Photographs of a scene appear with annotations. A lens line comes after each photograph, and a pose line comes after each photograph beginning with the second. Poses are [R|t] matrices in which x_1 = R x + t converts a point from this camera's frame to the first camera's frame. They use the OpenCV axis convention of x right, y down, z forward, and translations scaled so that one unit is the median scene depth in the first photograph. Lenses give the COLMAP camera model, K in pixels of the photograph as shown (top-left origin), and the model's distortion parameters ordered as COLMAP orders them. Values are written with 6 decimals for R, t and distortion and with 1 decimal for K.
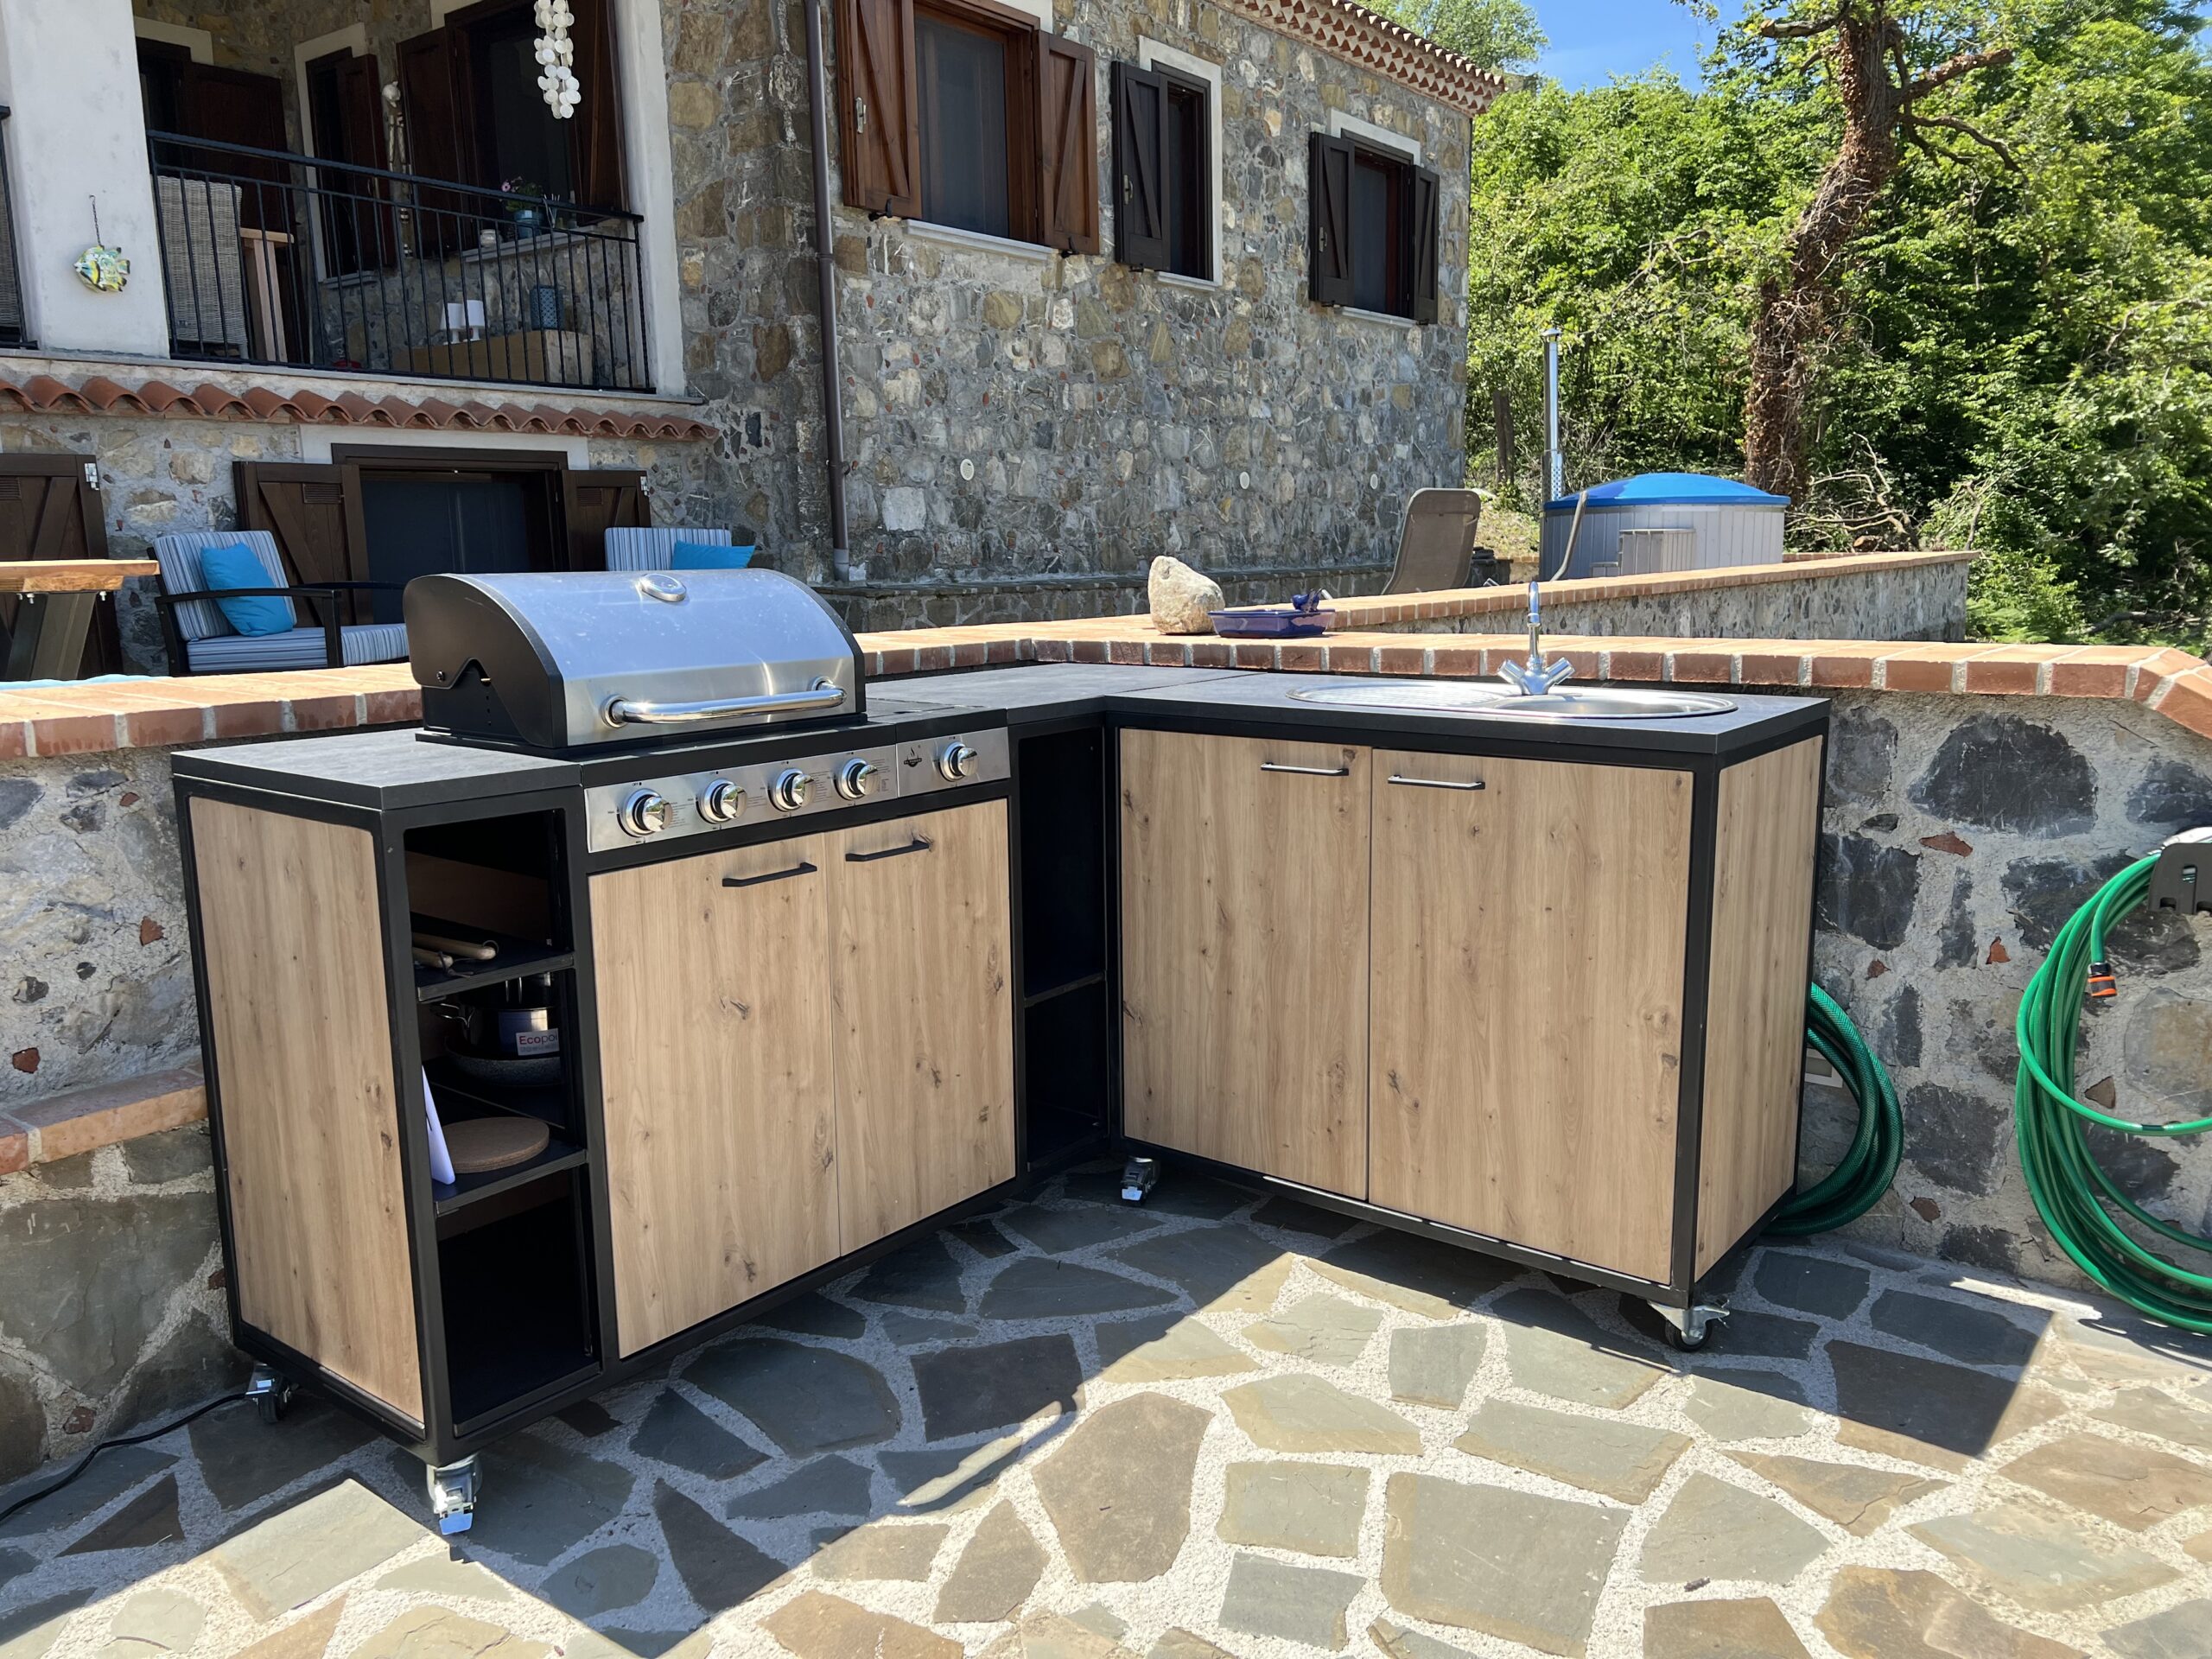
lens RADIAL K [[1649.2, 0, 1084.7], [0, 1649.2, 842.1], [0, 0, 1]] dist [0.060289, -0.069759]
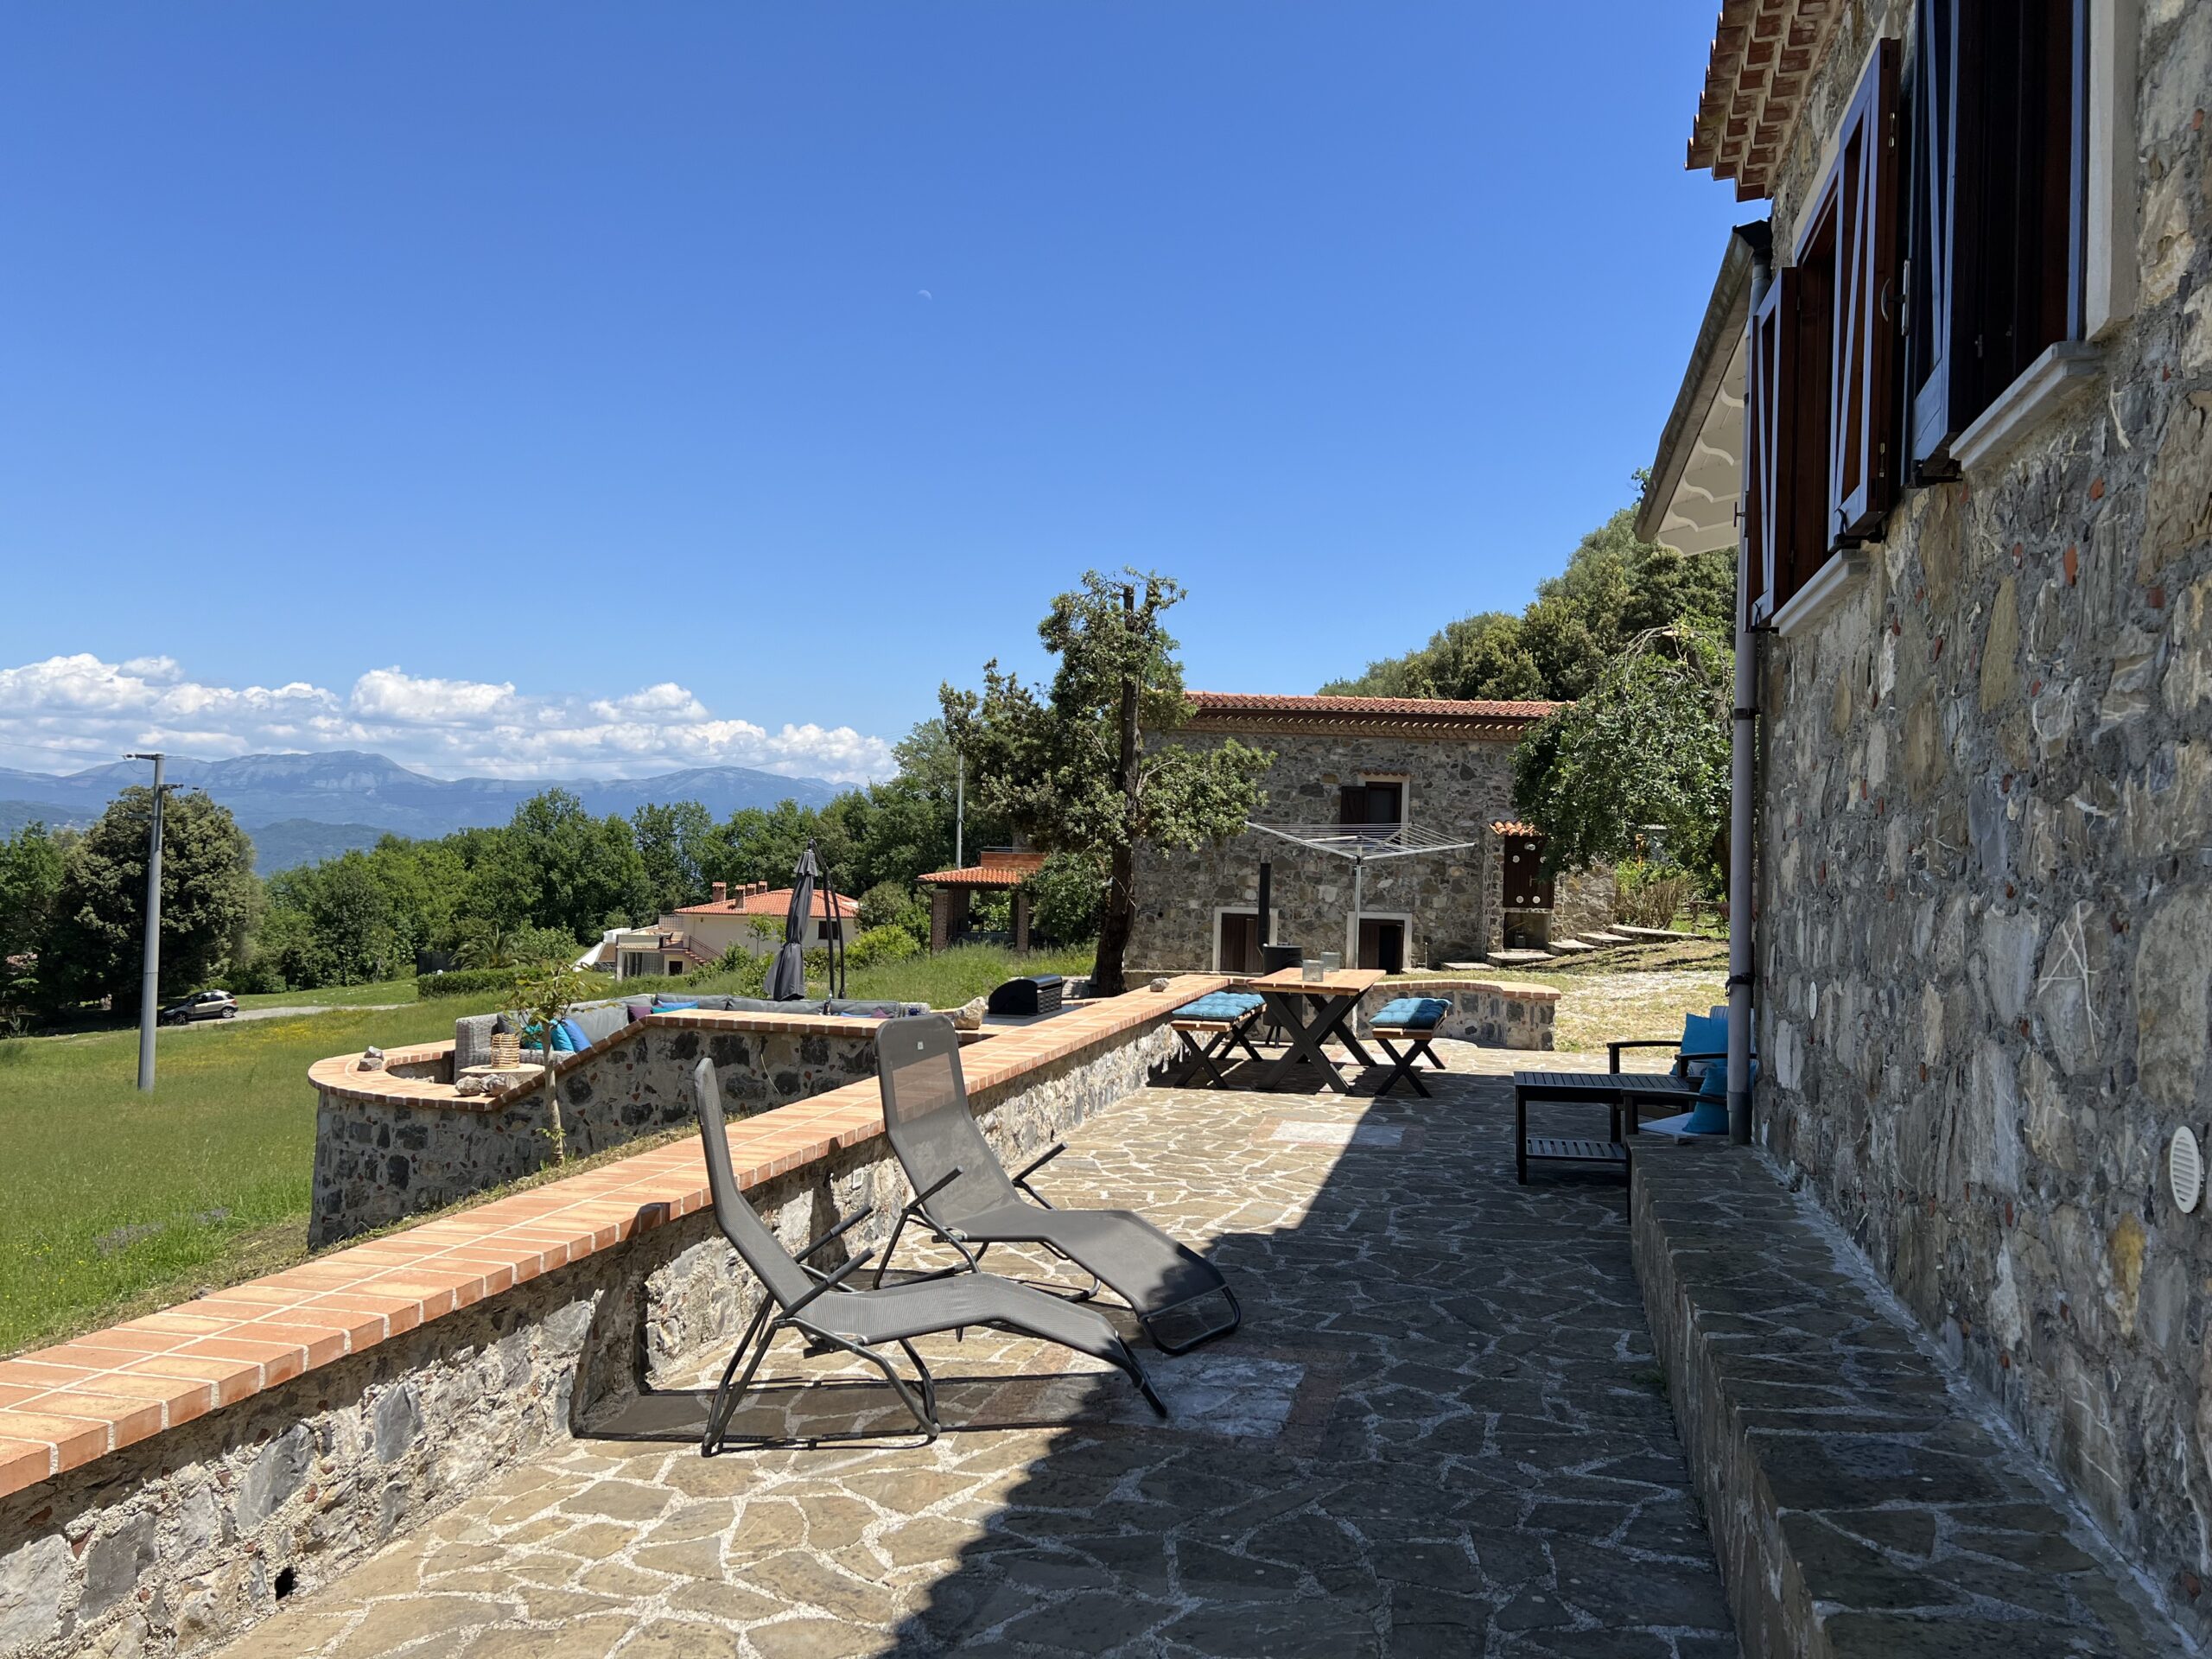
lens RADIAL K [[1649.2, 0, 1087.7], [0, 1649.2, 834.1], [0, 0, 1]] dist [0.060289, -0.069759]
pose [[-0.923233, -0.007756, -0.384161, 0.305016], [-0.072989, 0.985133, 0.155519, -0.291621], [0.377244, 0.171620, -0.910074, 1.175203]]
